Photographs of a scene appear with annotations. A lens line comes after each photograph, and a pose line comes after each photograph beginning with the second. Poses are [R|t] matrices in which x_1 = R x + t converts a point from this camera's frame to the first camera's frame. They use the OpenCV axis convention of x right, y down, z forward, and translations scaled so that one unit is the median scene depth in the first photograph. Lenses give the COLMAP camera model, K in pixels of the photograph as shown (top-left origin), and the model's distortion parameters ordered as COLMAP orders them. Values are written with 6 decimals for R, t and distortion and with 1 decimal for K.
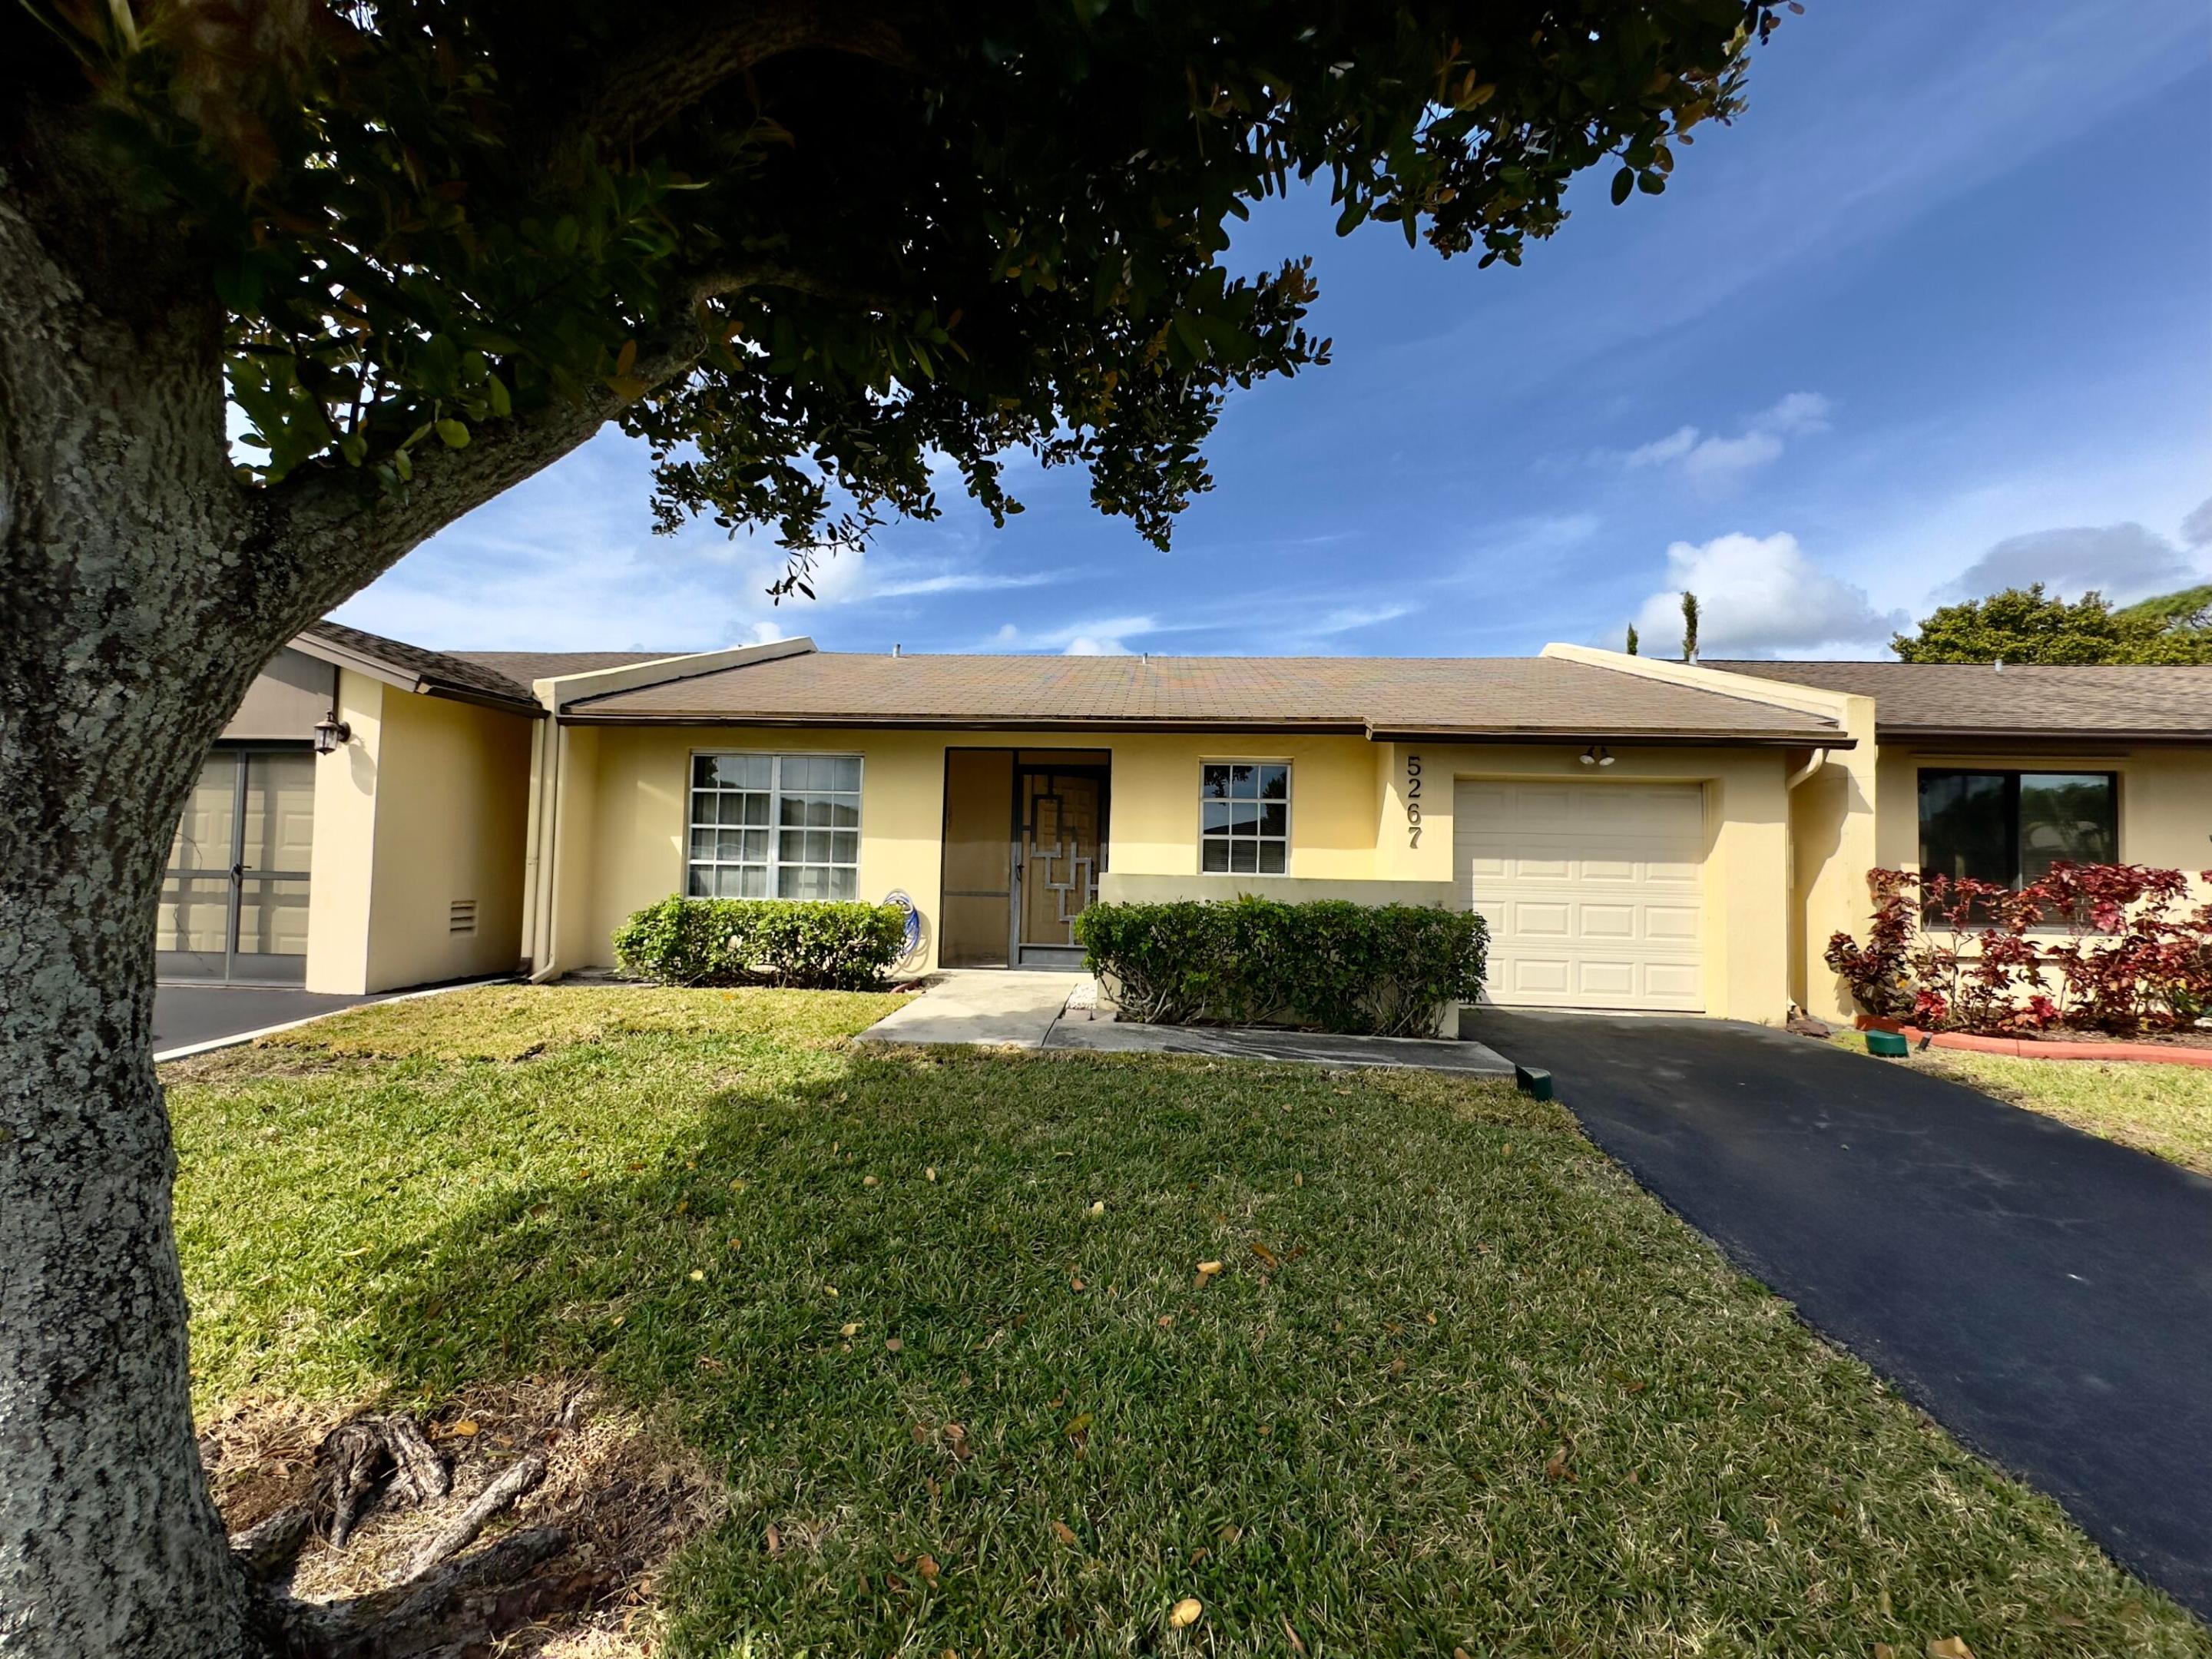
lens RADIAL K [[869.5, 0, 1106.0], [0, 869.5, 829.5], [0, 0, 1]] dist [0.020540, 0.000058]
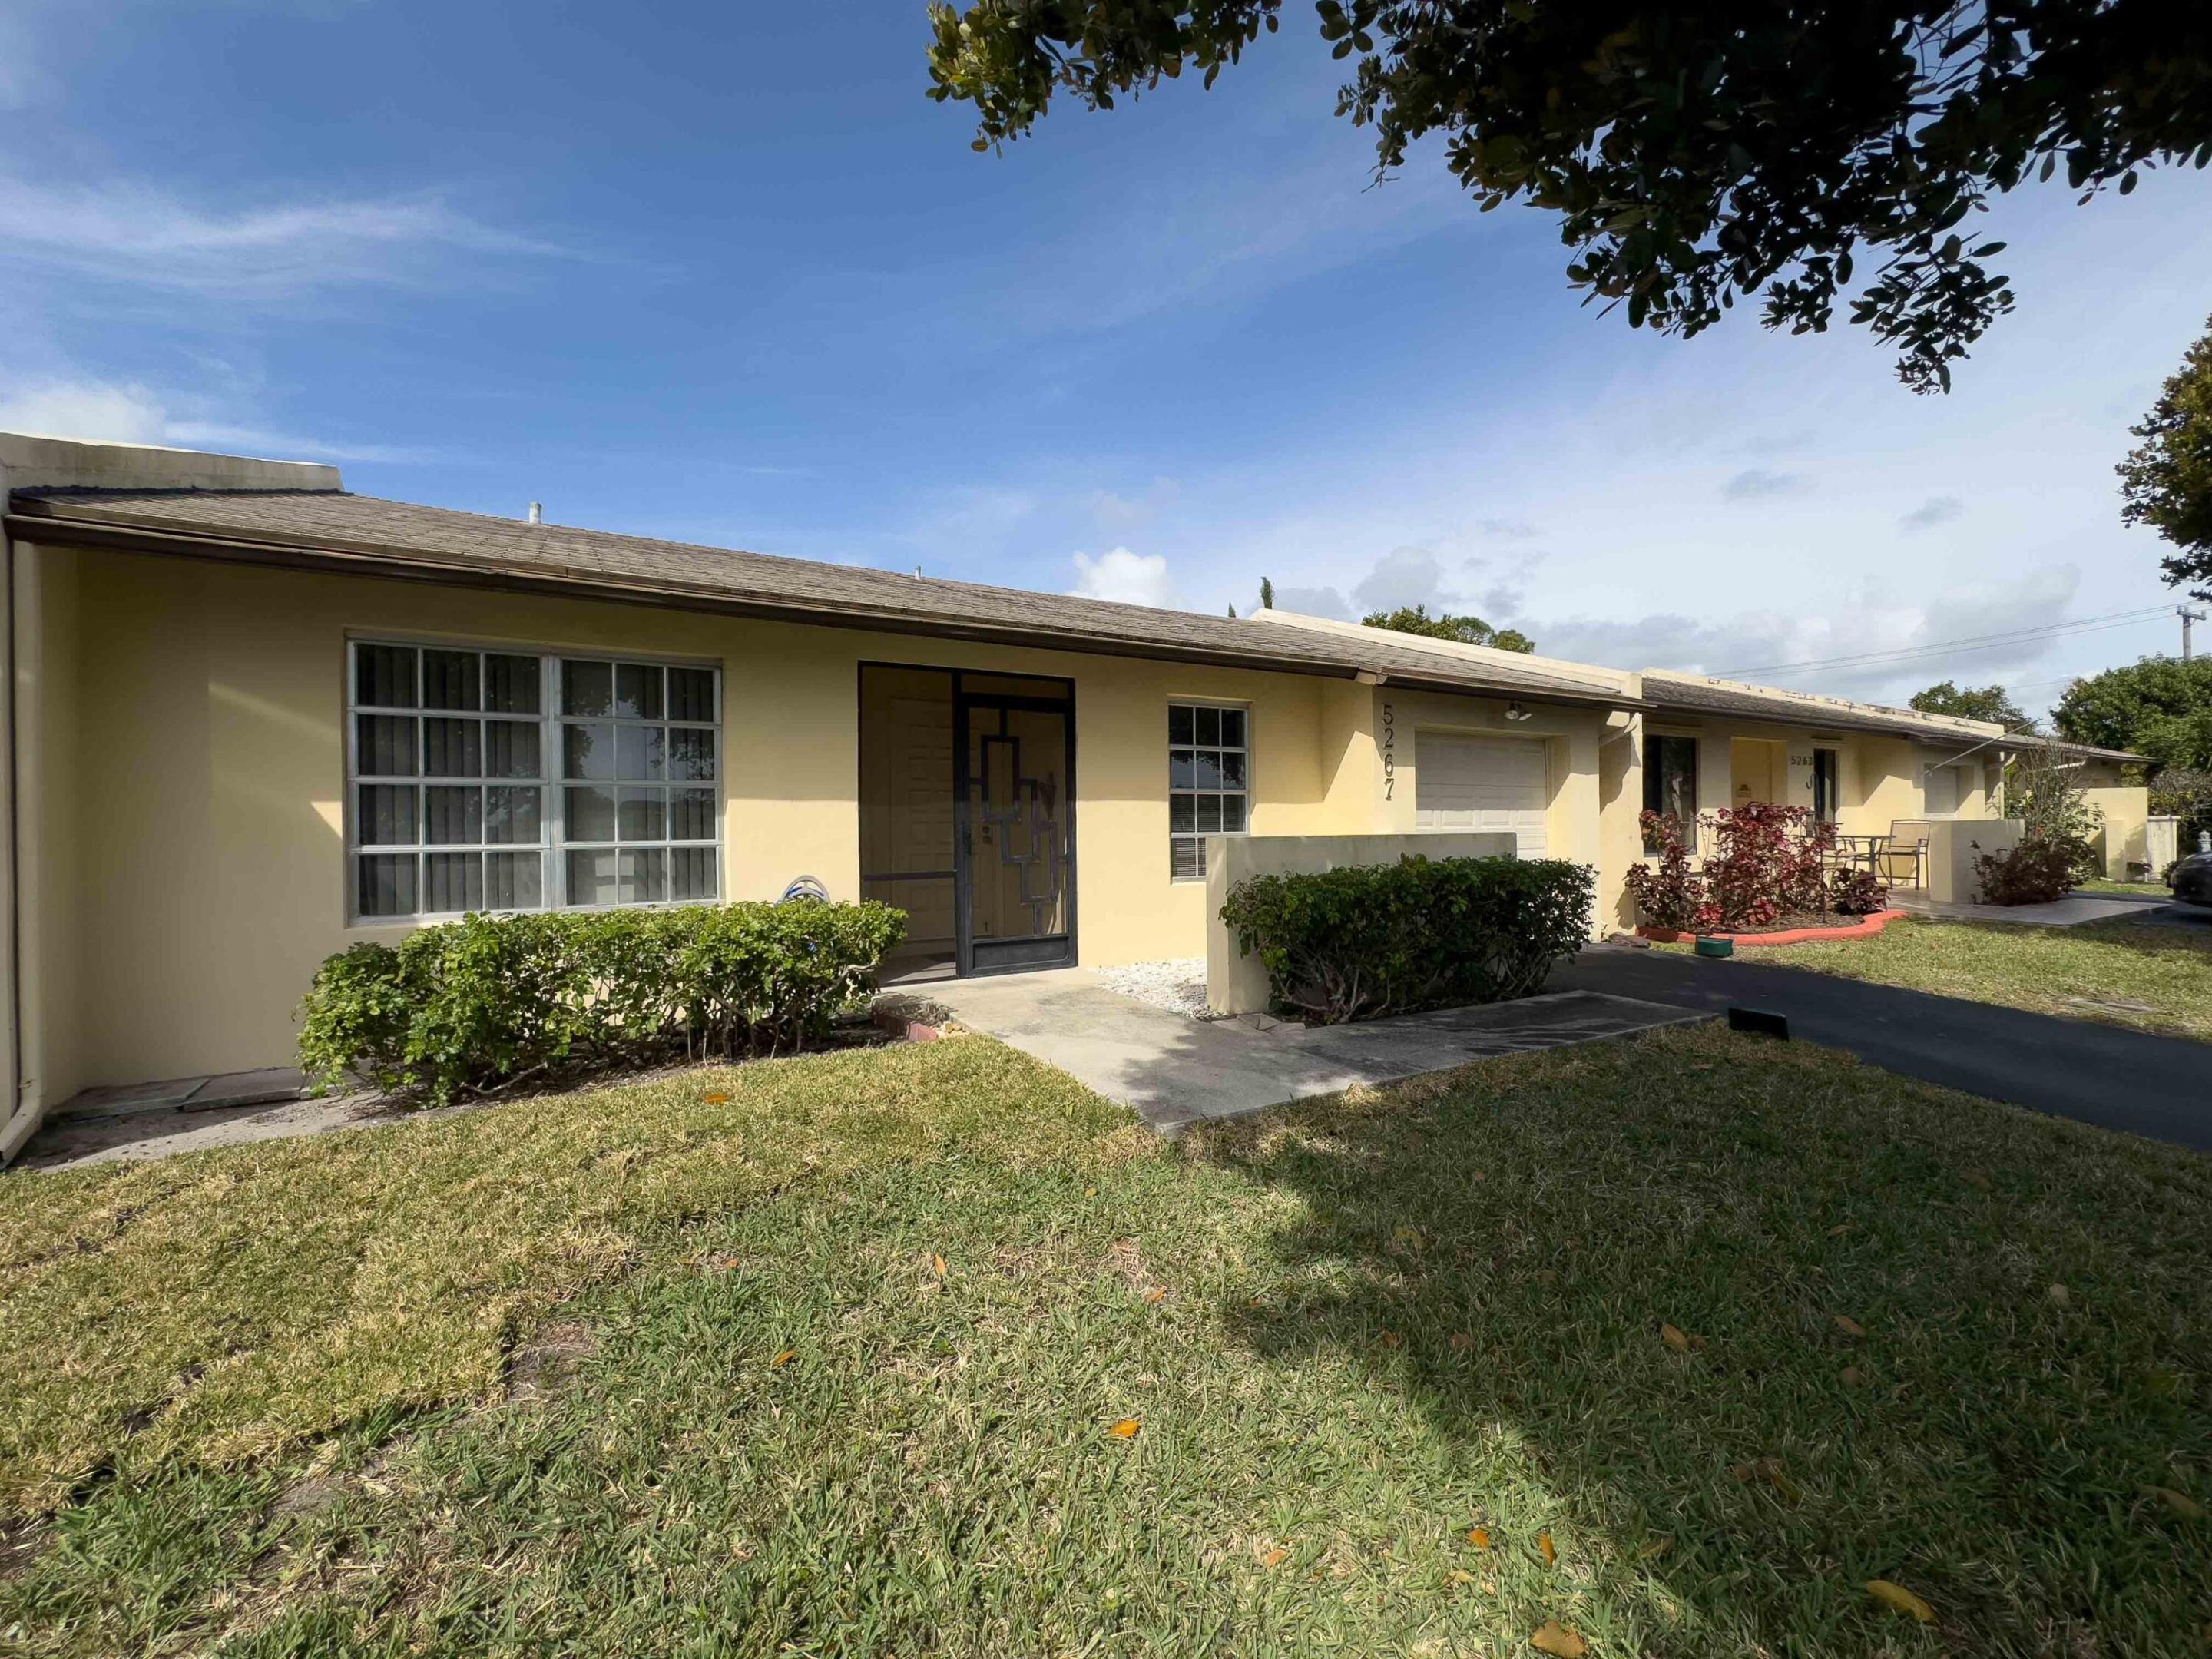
lens RADIAL K [[895.4, 0, 1106.0], [0, 895.4, 829.5], [0, 0, 1]] dist [0.000873, 0.000350]
pose [[0.823522, -0.033450, 0.566297, -0.620775], [0.007253, 0.998799, 0.048450, 0.004341], [-0.567237, -0.035792, 0.822776, 0.484340]]
